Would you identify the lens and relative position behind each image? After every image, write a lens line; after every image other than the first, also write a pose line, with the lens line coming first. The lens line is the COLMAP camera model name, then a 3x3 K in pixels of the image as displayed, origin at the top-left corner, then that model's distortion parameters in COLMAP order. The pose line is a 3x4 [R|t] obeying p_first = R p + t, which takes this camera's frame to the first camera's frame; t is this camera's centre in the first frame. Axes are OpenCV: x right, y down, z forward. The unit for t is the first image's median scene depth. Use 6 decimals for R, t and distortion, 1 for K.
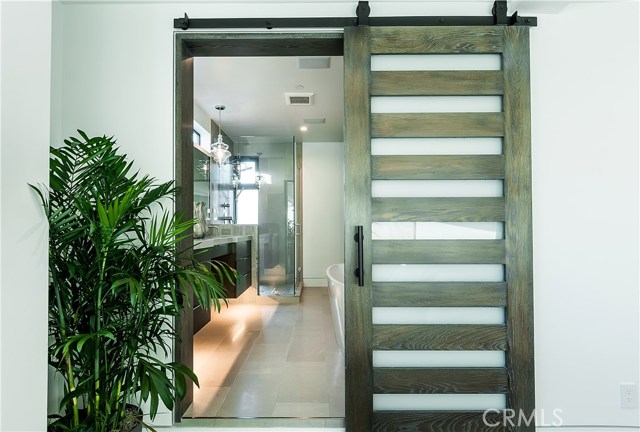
lens RADIAL K [[334.6, 0, 320.2], [0, 334.6, 219.2], [0, 0, 1]] dist [0.001386, 0.000112]
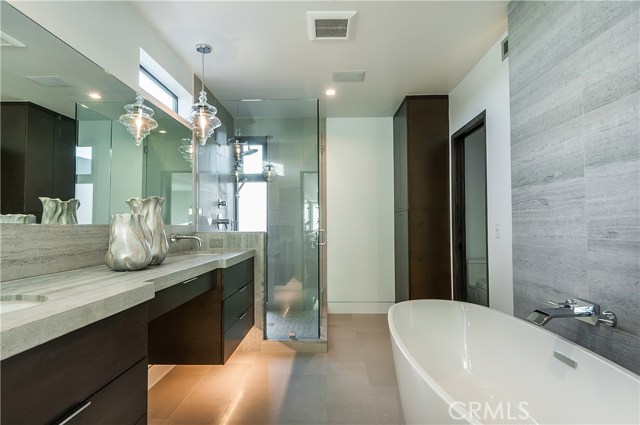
lens RADIAL K [[334.6, 0, 319.5], [0, 334.6, 210.9], [0, 0, 1]] dist [0.001386, 0.000112]
pose [[0.999219, -0.001995, -0.039471, -0.042355], [0.001385, 0.999879, -0.015475, -0.013456], [0.039497, 0.015408, 0.999101, 0.289158]]
